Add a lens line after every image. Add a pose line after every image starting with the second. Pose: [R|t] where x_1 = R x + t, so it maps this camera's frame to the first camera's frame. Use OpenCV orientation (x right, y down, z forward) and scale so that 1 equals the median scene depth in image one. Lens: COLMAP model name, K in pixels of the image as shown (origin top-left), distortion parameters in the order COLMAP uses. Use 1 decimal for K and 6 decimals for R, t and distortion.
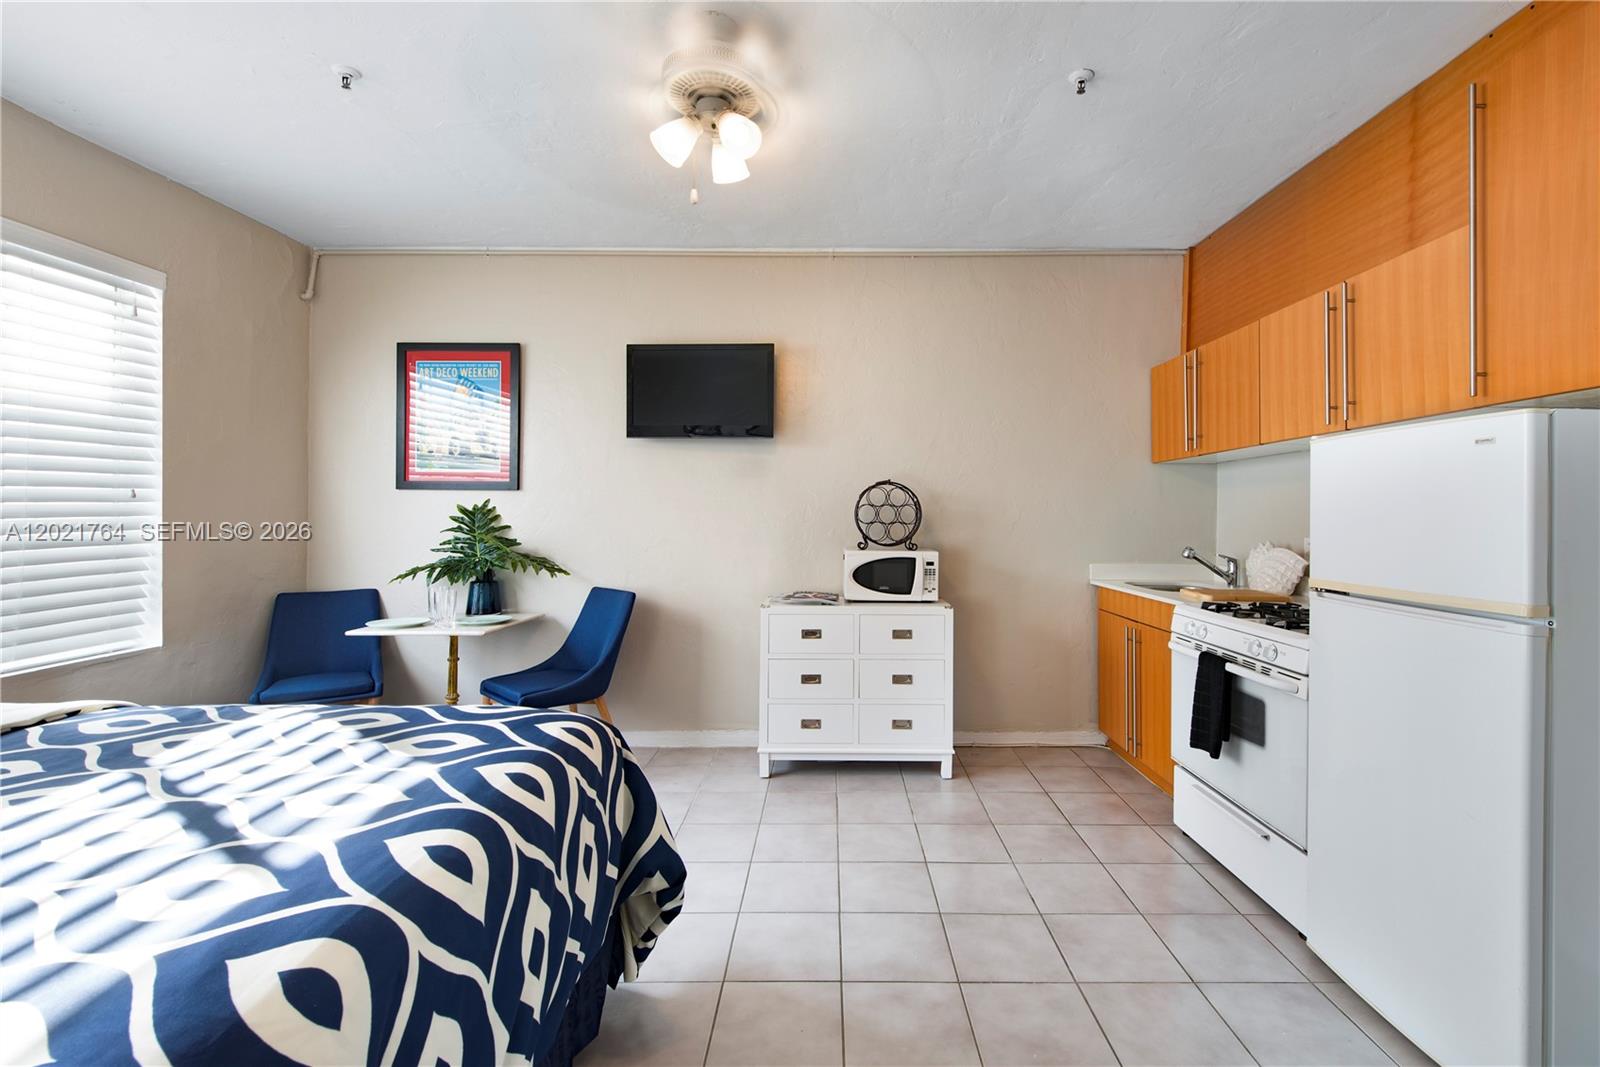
lens RADIAL K [[686.3, 0, 836.1], [0, 686.3, 503.6], [0, 0, 1]] dist [0.001294, -0.000012]
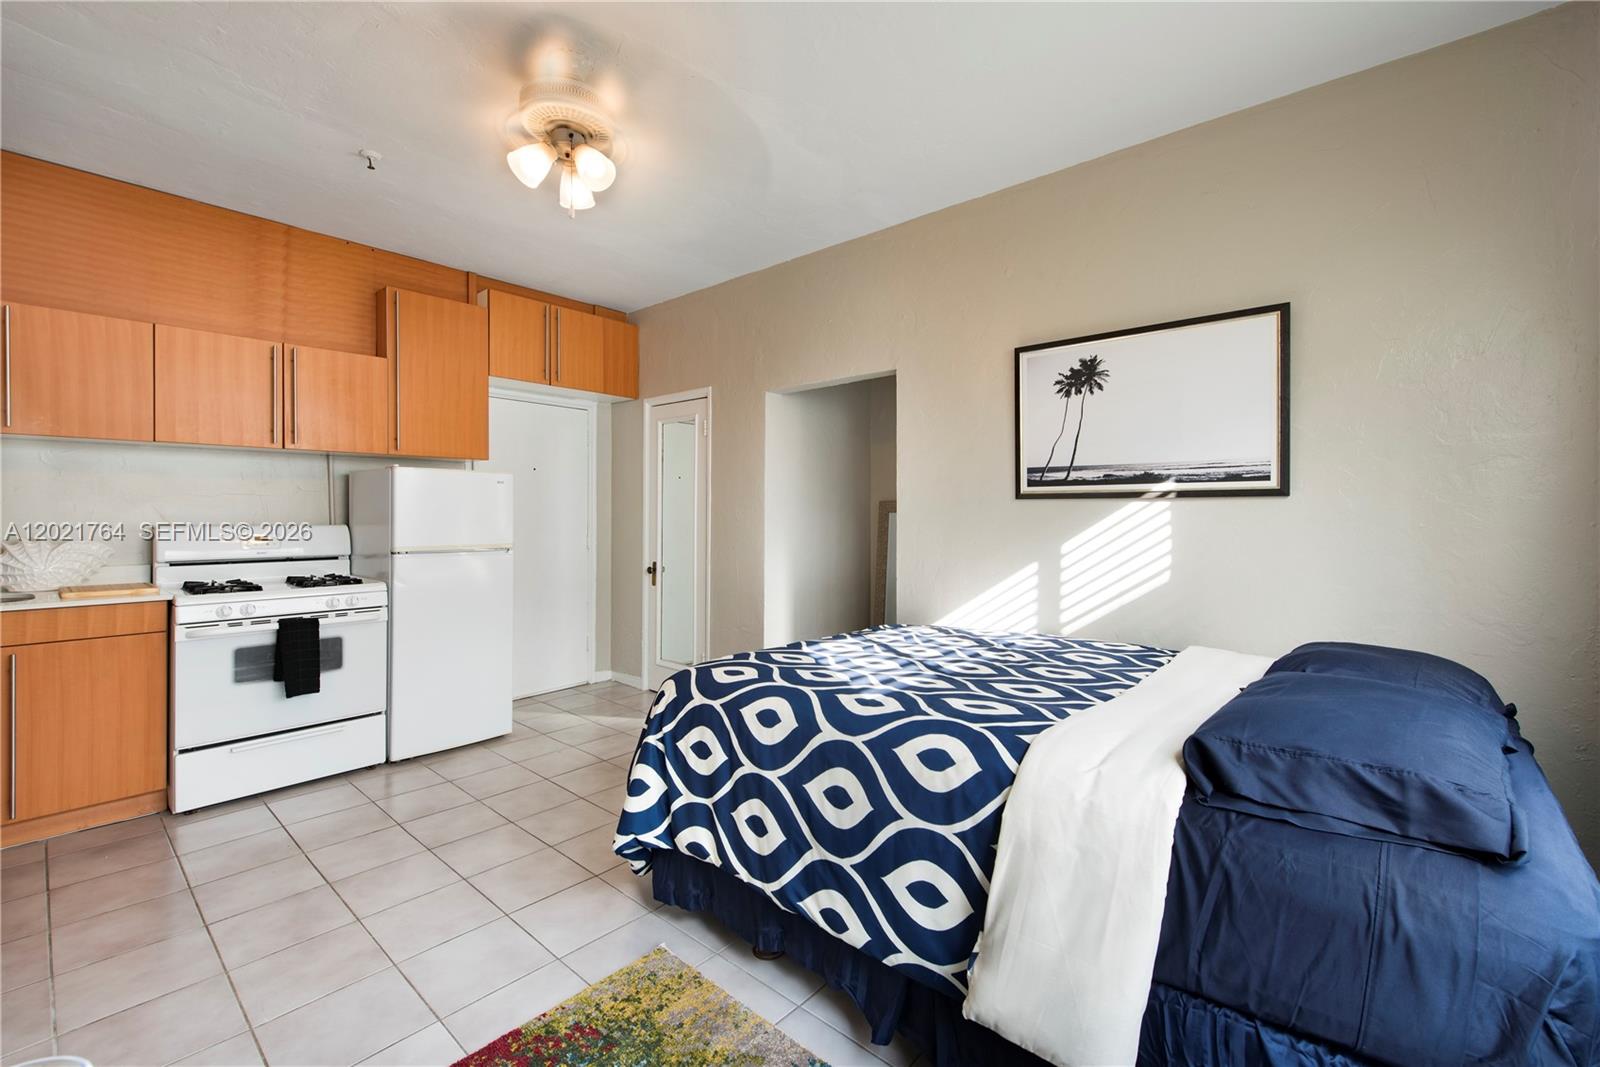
lens RADIAL K [[686.3, 0, 800.0], [0, 686.3, 533.5], [0, 0, 1]] dist [-0.000711, -0.000046]
pose [[-0.734146, -0.024359, 0.678555, -0.740674], [-0.016535, 0.999701, 0.017998, 0.018453], [-0.678791, 0.001994, -0.734329, 0.966696]]
